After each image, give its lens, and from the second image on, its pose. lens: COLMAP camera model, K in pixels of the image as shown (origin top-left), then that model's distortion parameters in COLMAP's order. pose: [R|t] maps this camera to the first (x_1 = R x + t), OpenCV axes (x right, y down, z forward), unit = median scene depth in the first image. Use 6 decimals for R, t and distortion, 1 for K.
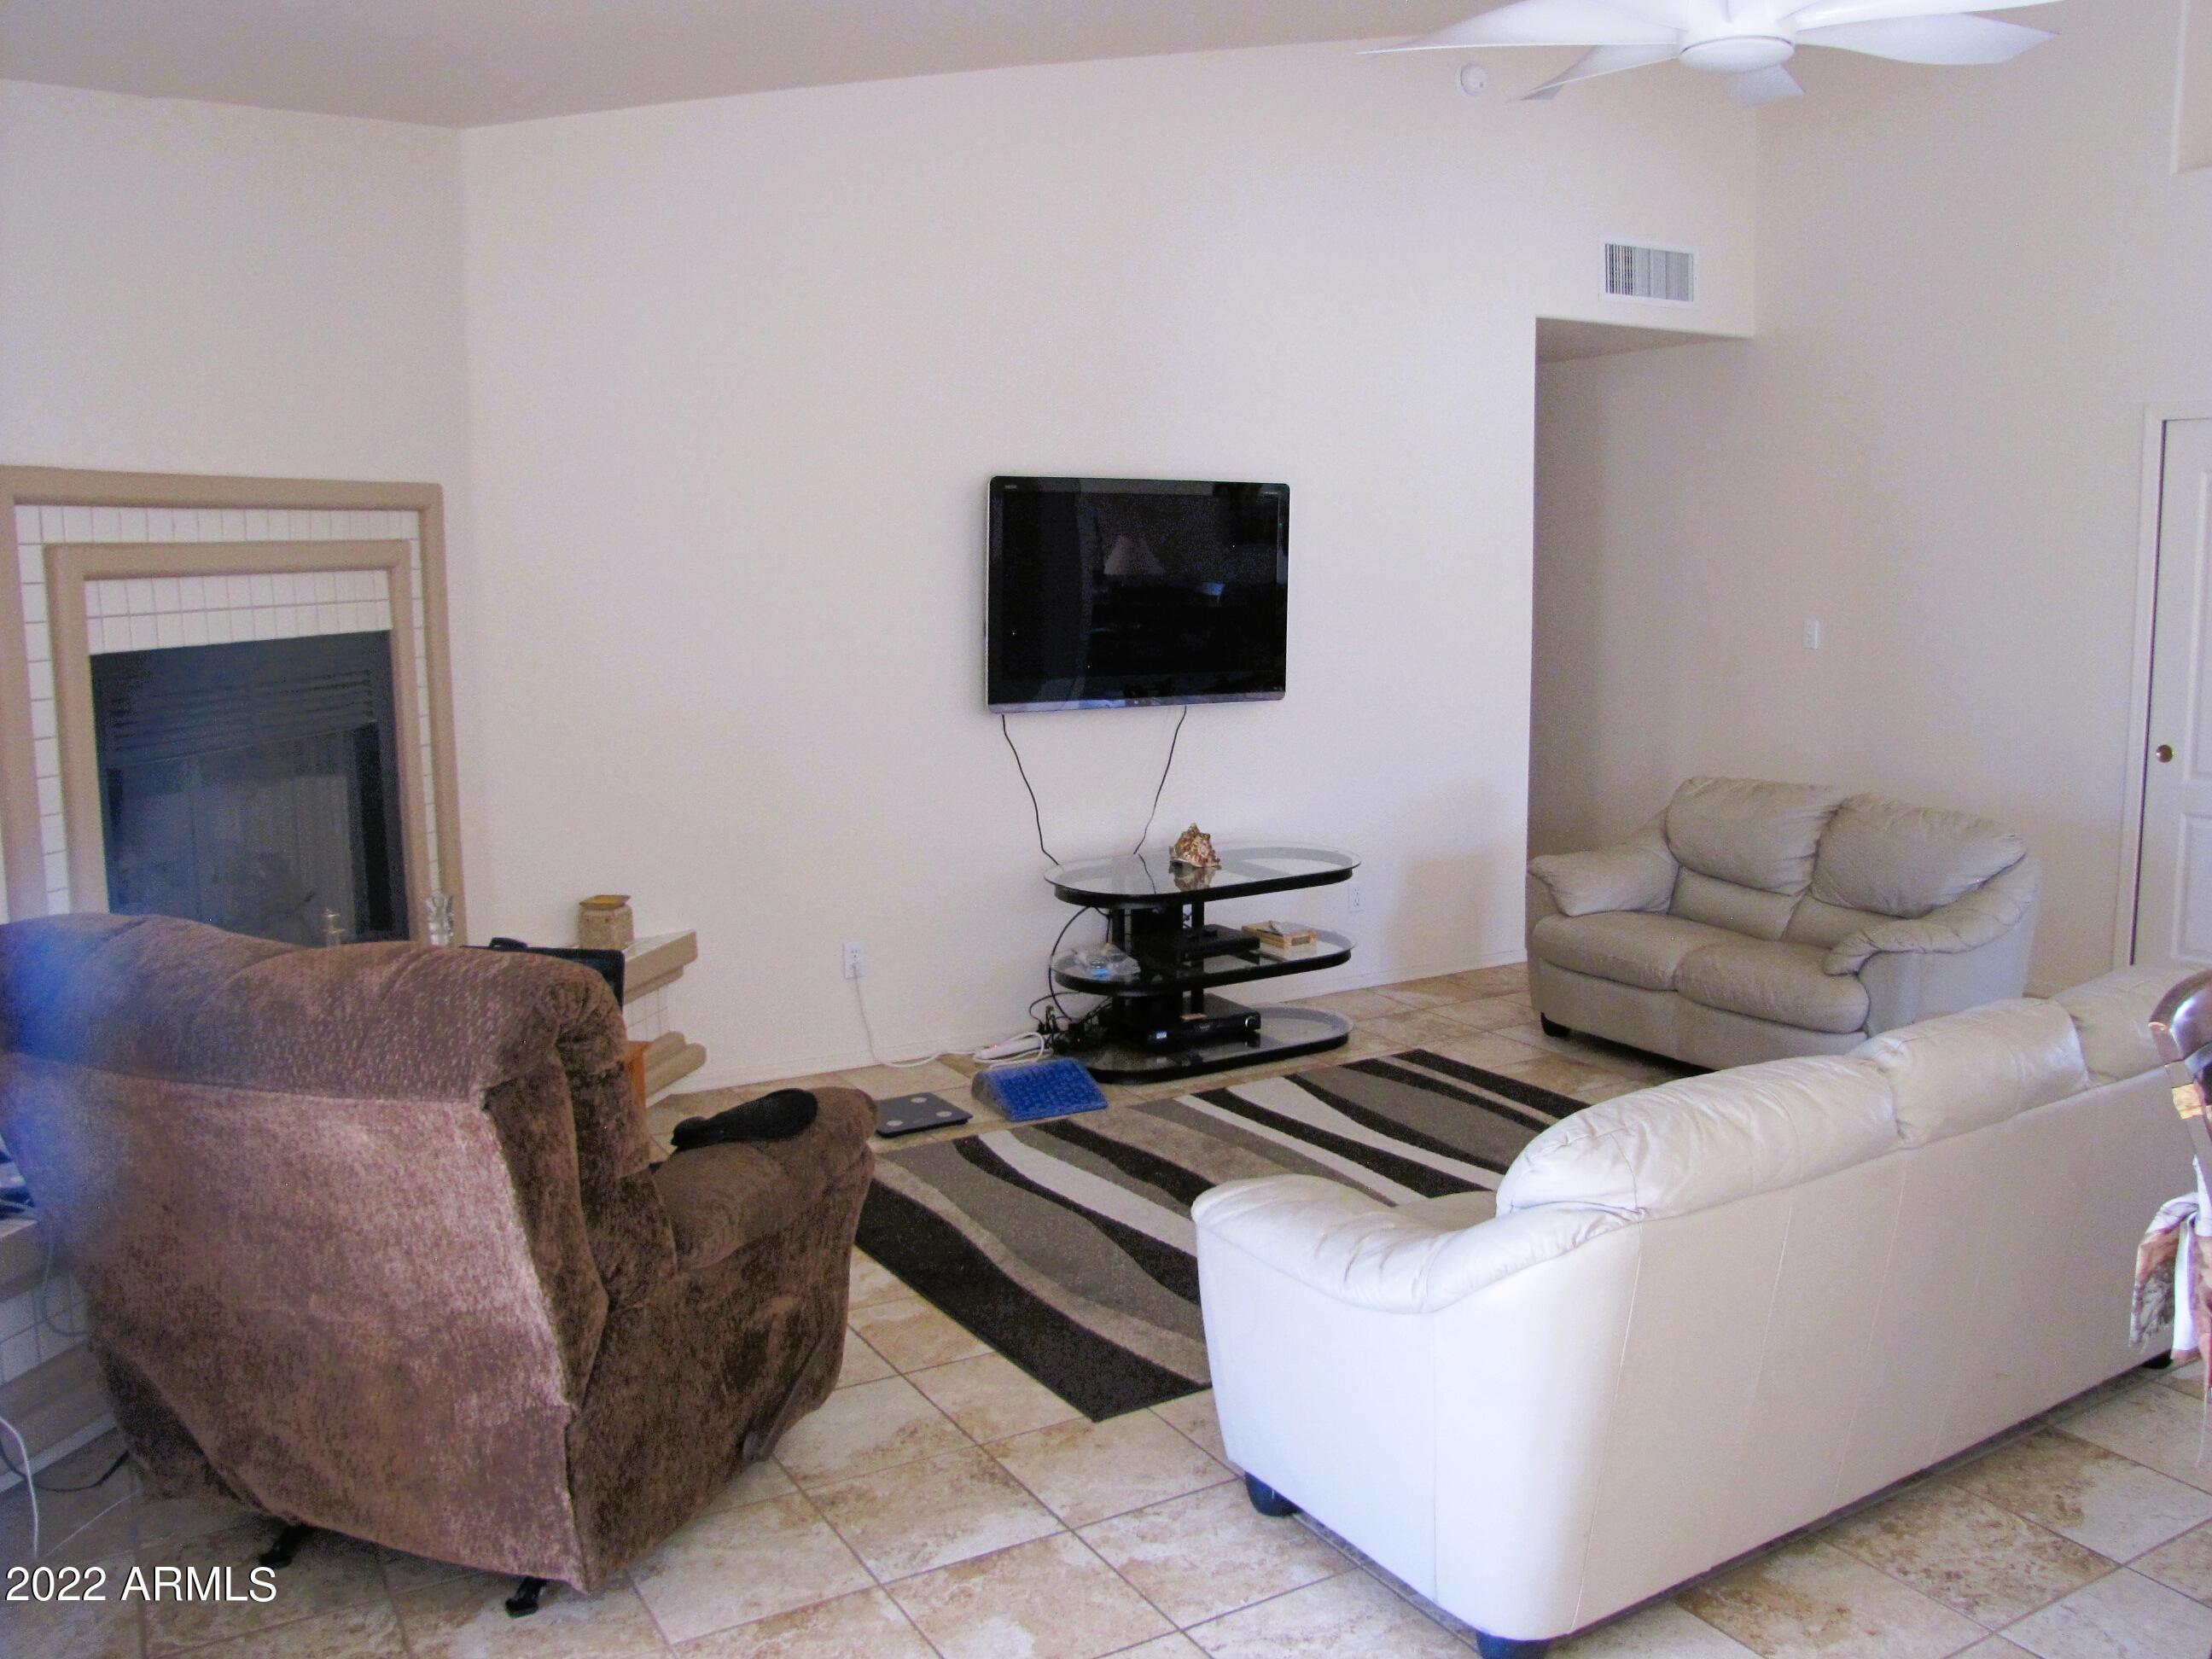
lens RADIAL K [[1833.9, 0, 1140.2], [0, 1833.9, 800.8], [0, 0, 1]] dist [-0.186099, 0.143128]
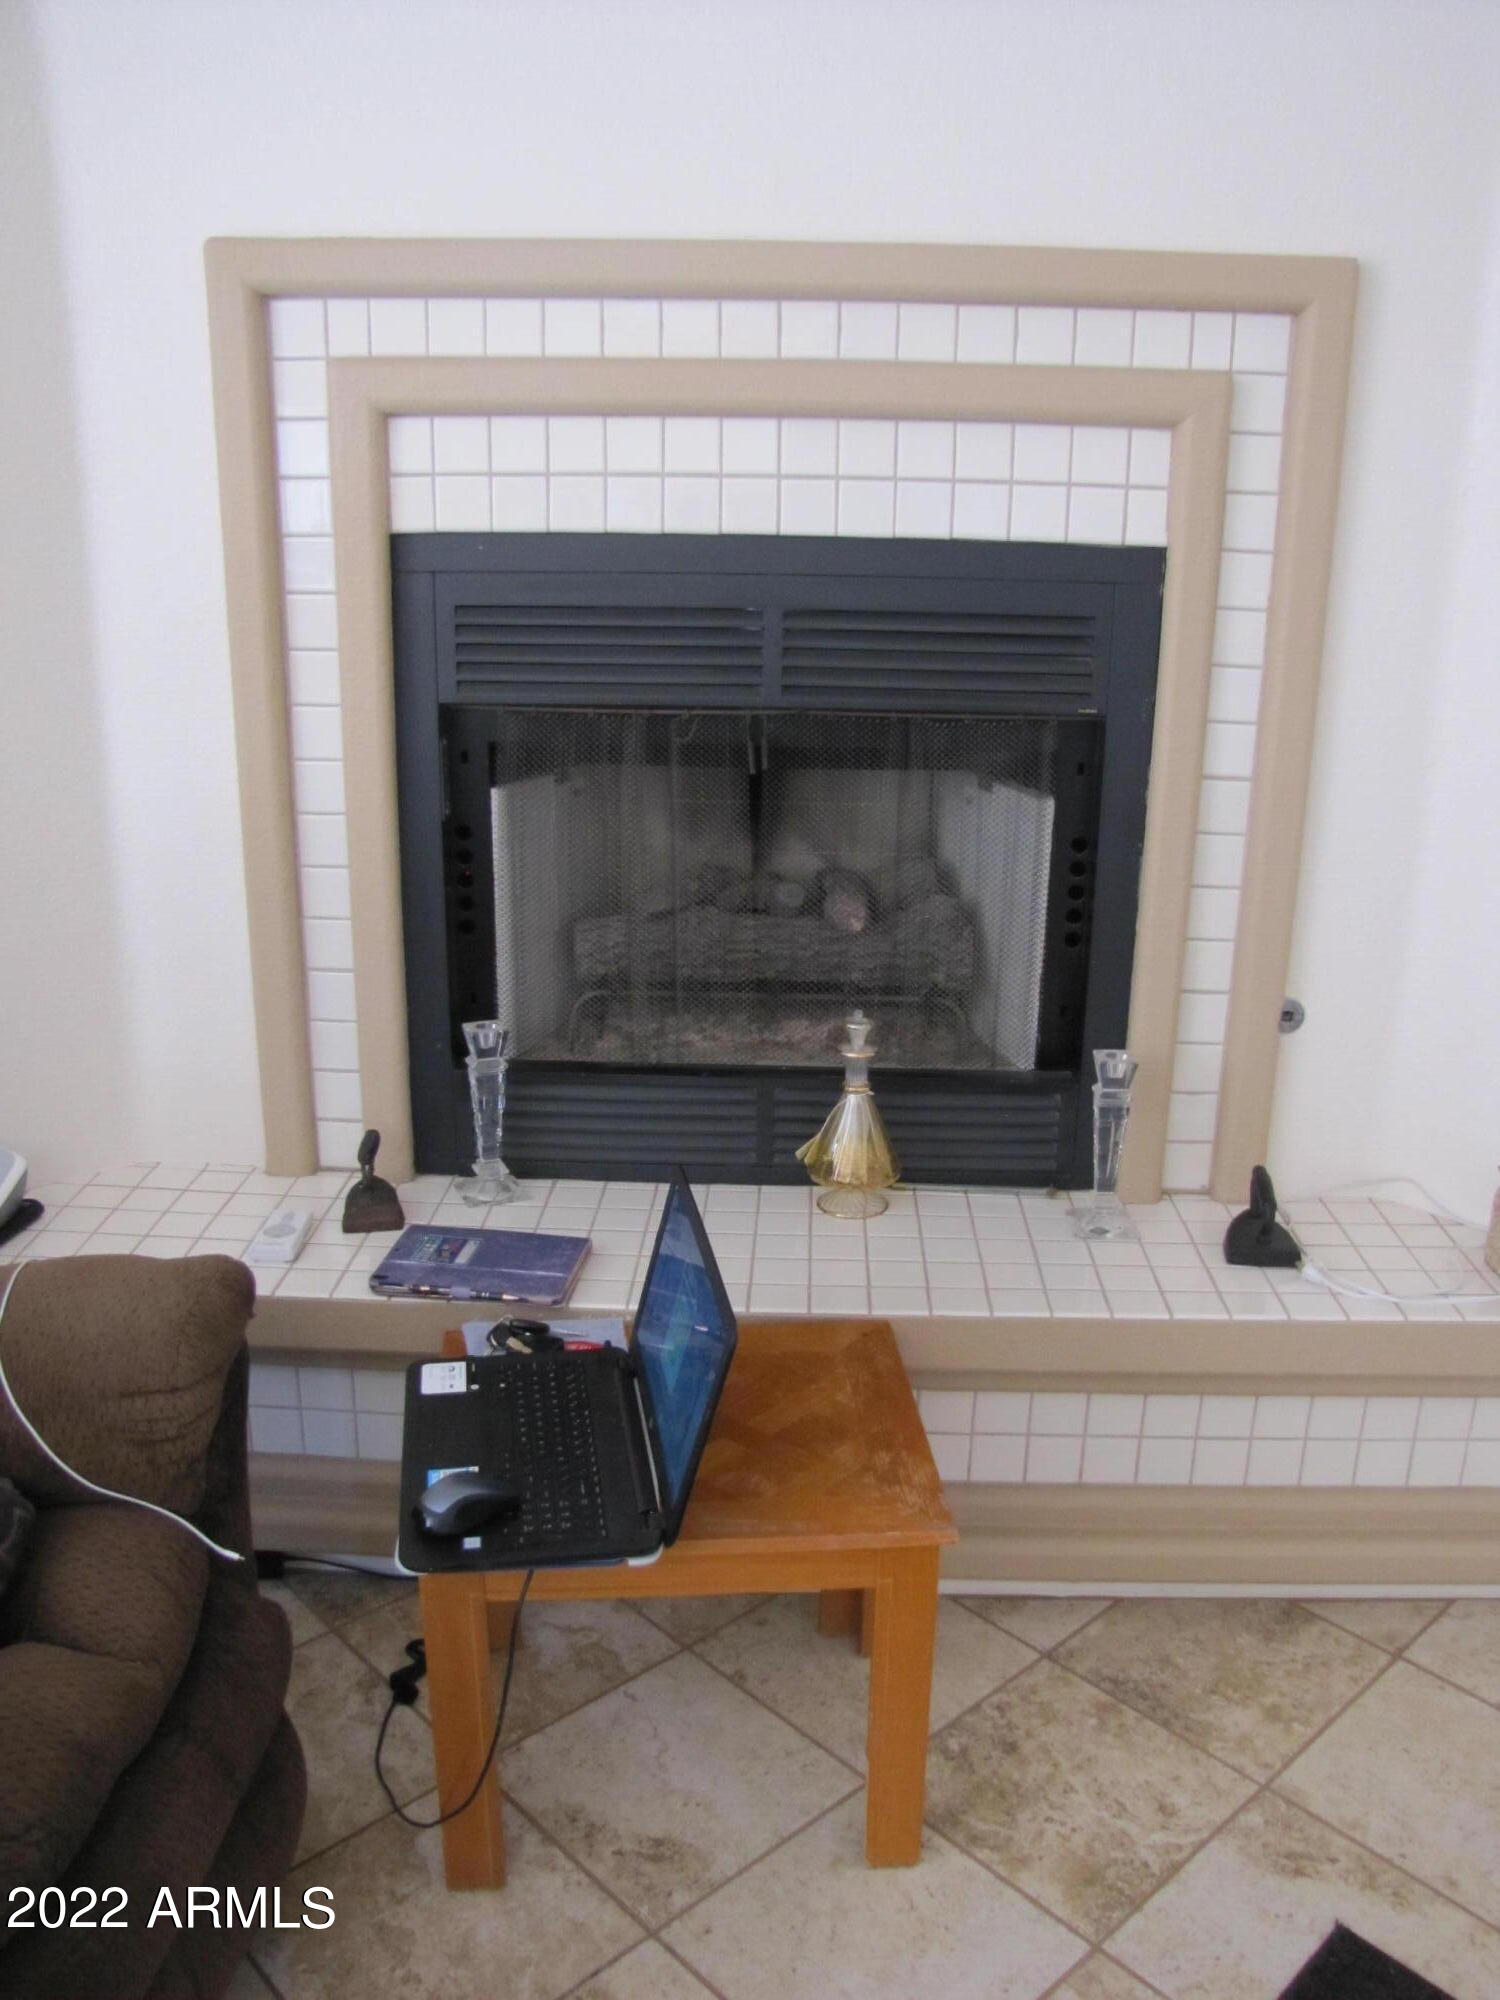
lens RADIAL K [[1687.6, 0, 756.4], [0, 1687.6, 1010.8], [0, 0, 1]] dist [-0.187379, 0.149488]
pose [[0.211963, 0.335406, -0.917918, 0.046542], [-0.153783, 0.939006, 0.307601, -0.108039], [0.965102, 0.075960, 0.250615, 0.847953]]
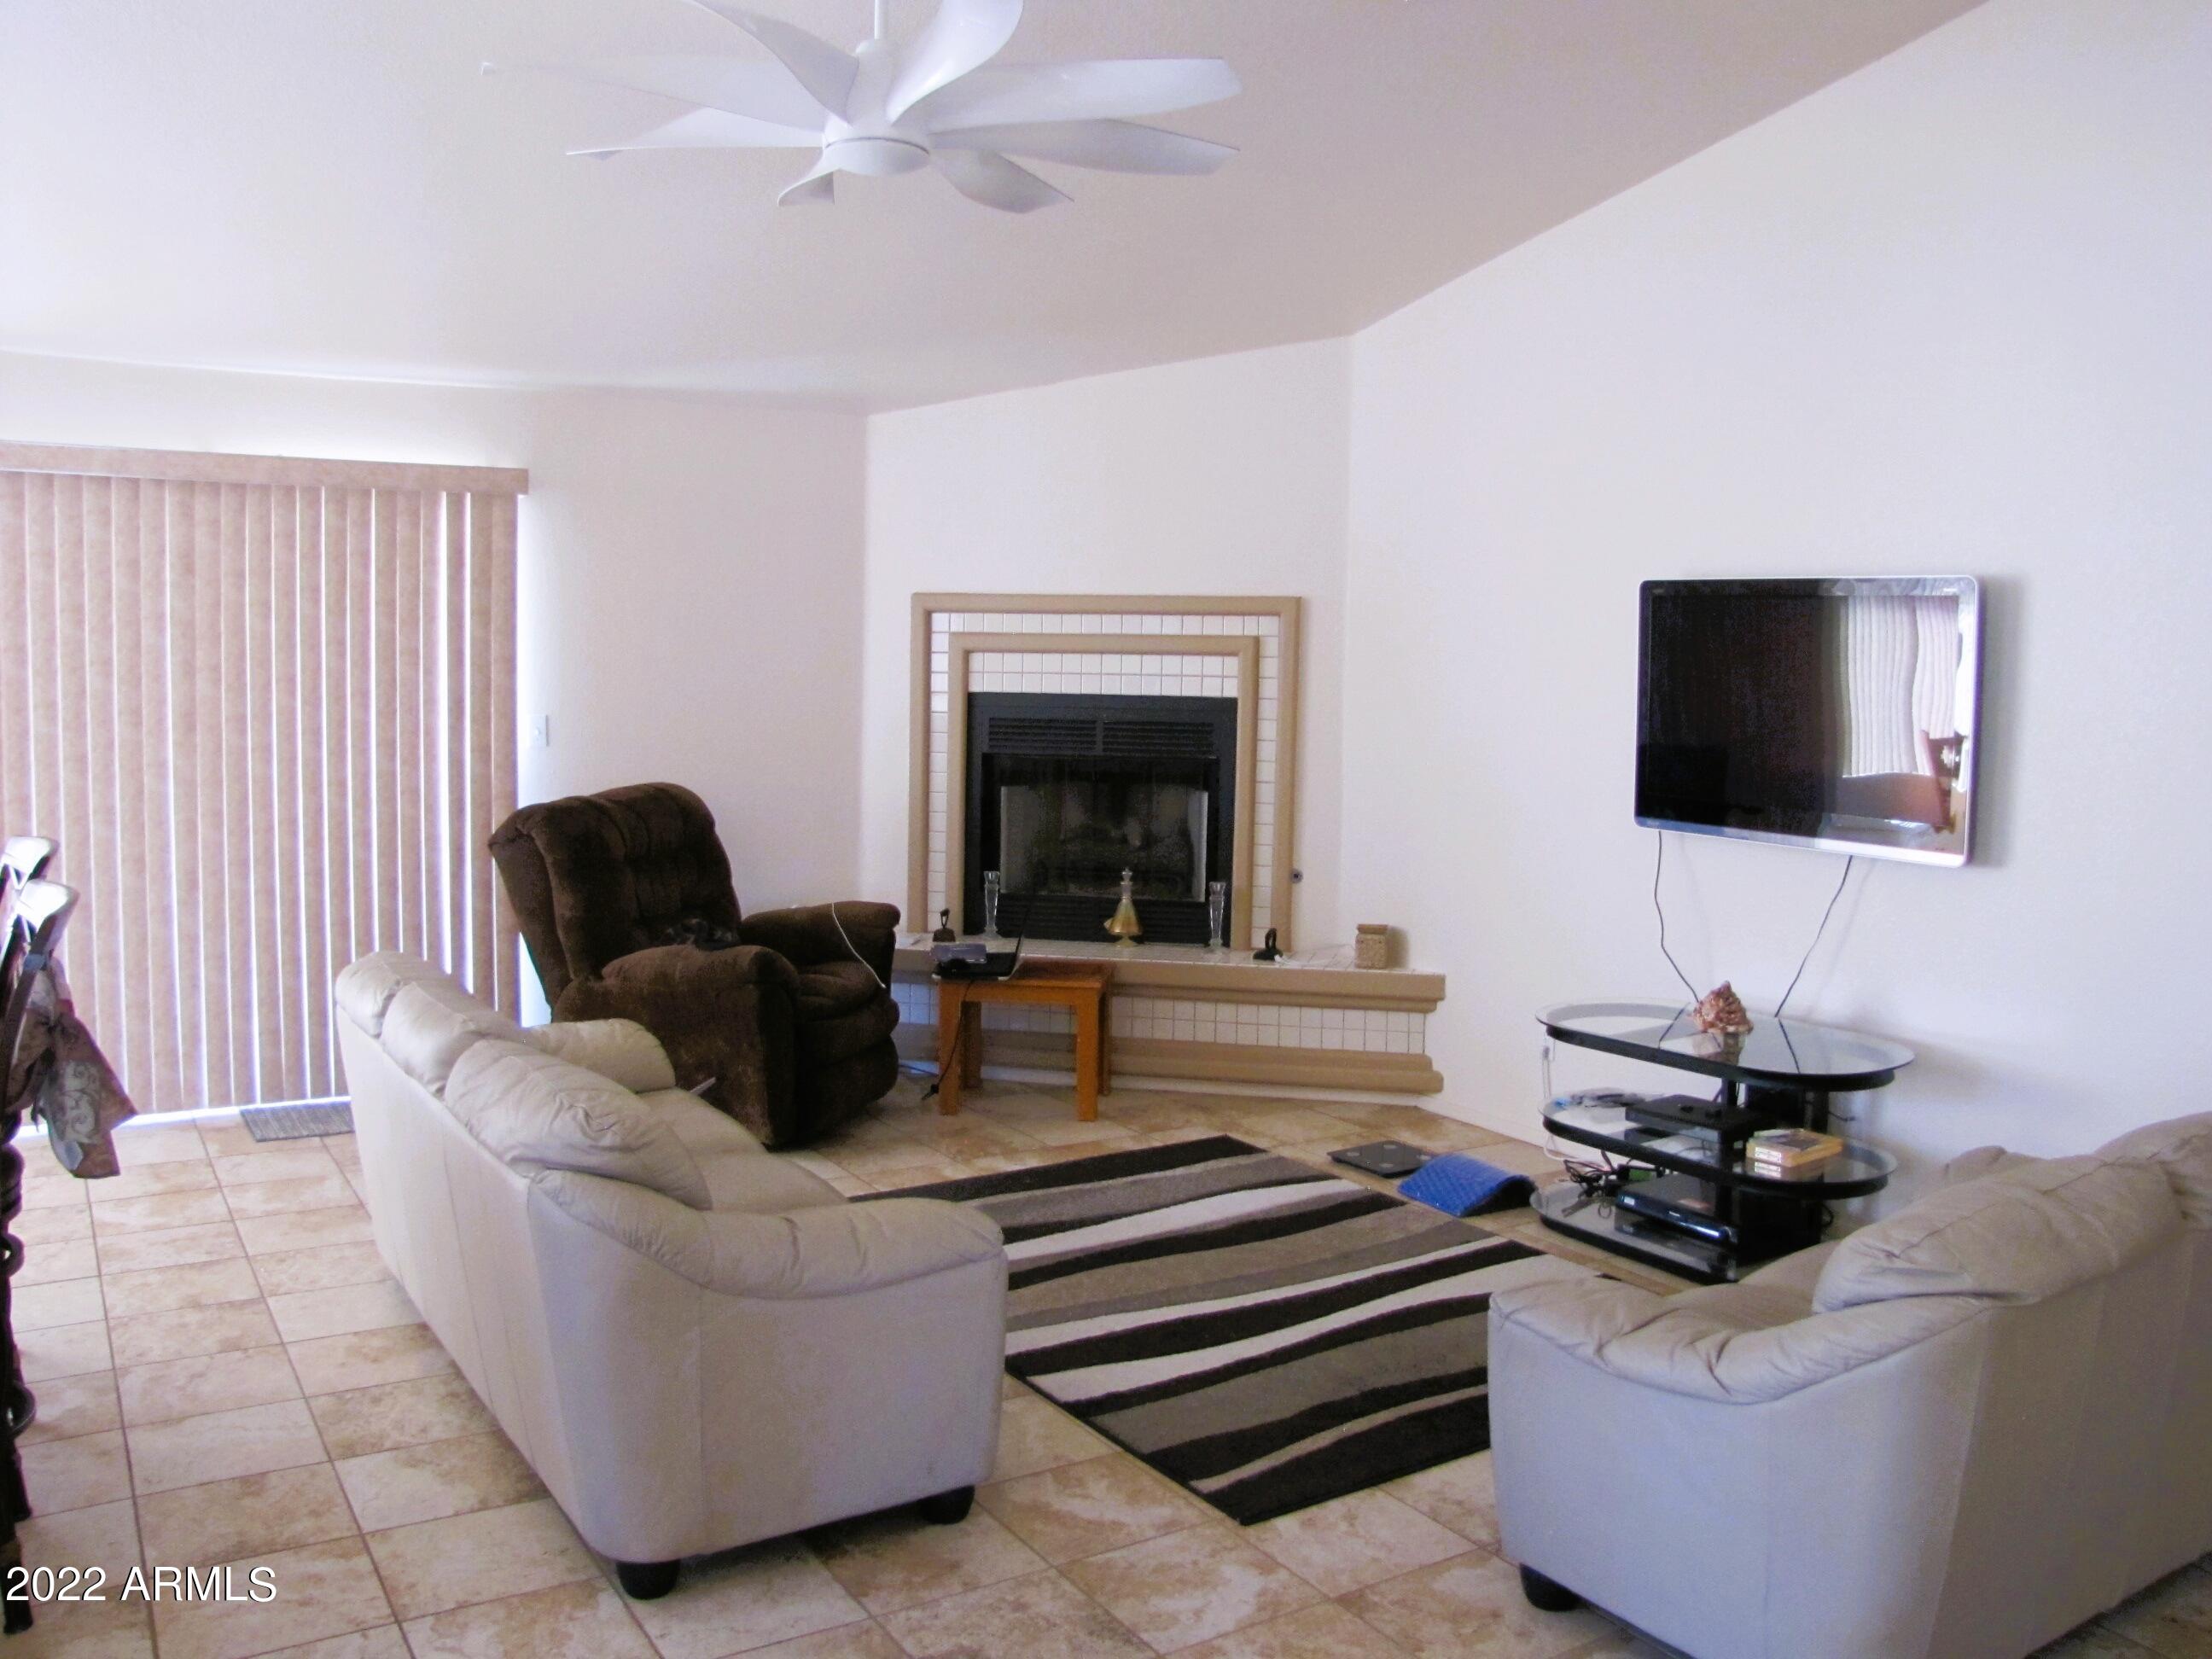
lens RADIAL K [[1833.9, 0, 1140.2], [0, 1833.9, 800.8], [0, 0, 1]] dist [-0.186099, 0.143128]
pose [[0.034635, 0.085876, -0.995704, 1.168037], [-0.156077, 0.984542, 0.079484, -0.130722], [0.987138, 0.152653, 0.047503, 0.947014]]
